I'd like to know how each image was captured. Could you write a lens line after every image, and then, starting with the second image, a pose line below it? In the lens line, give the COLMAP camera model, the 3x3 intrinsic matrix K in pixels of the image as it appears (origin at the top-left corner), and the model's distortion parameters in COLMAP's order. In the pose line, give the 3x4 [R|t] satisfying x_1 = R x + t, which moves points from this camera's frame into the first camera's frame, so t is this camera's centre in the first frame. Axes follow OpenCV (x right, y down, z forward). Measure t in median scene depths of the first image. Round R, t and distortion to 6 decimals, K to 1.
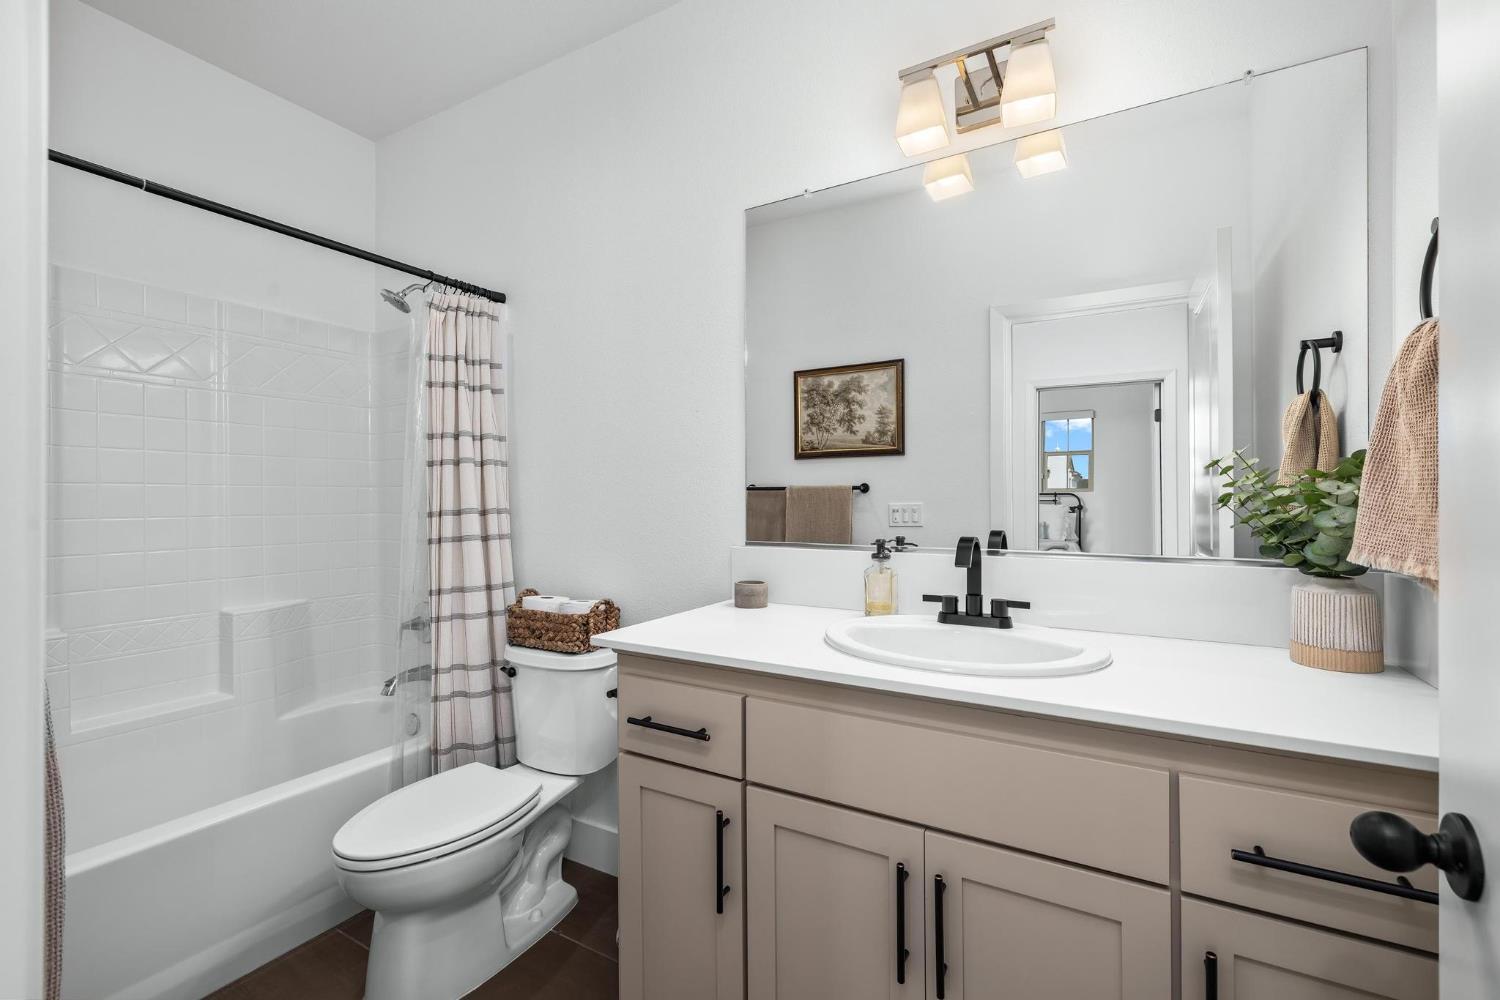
lens RADIAL K [[632.1, 0, 751.9], [0, 632.1, 498.3], [0, 0, 1]] dist [-0.000772, -0.000016]
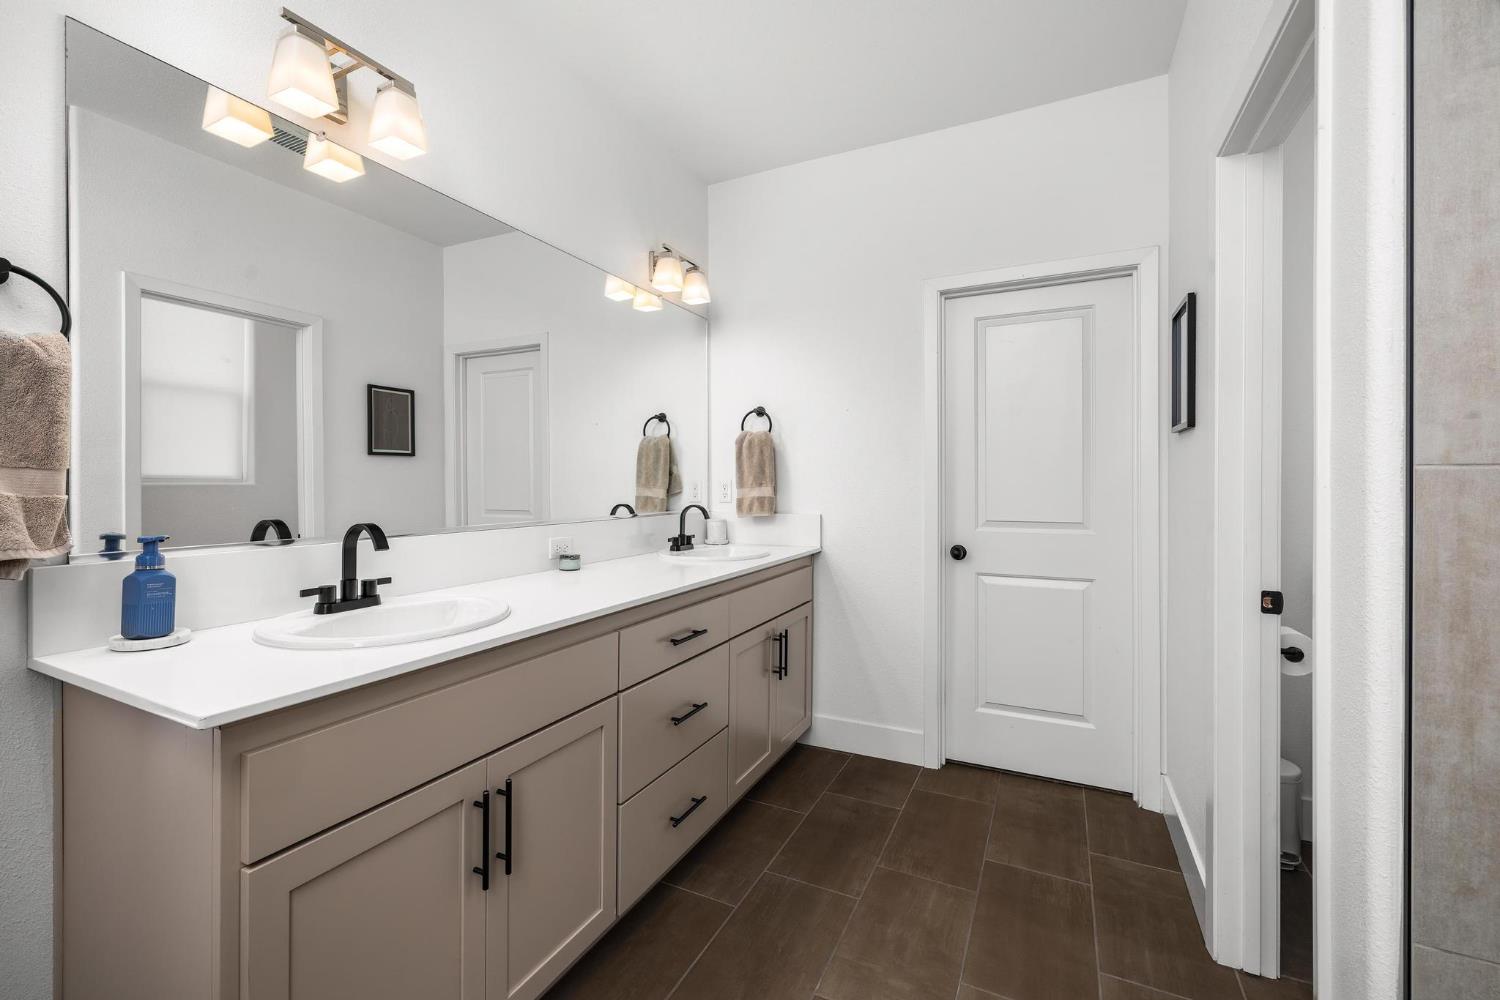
lens RADIAL K [[632.1, 0, 748.8], [0, 632.1, 489.5], [0, 0, 1]] dist [-0.000772, -0.000016]
pose [[-0.062334, -0.002721, 0.998052, -0.702330], [0.005720, 0.999979, 0.003084, 0.008100], [-0.998039, 0.005901, -0.062318, 0.420233]]
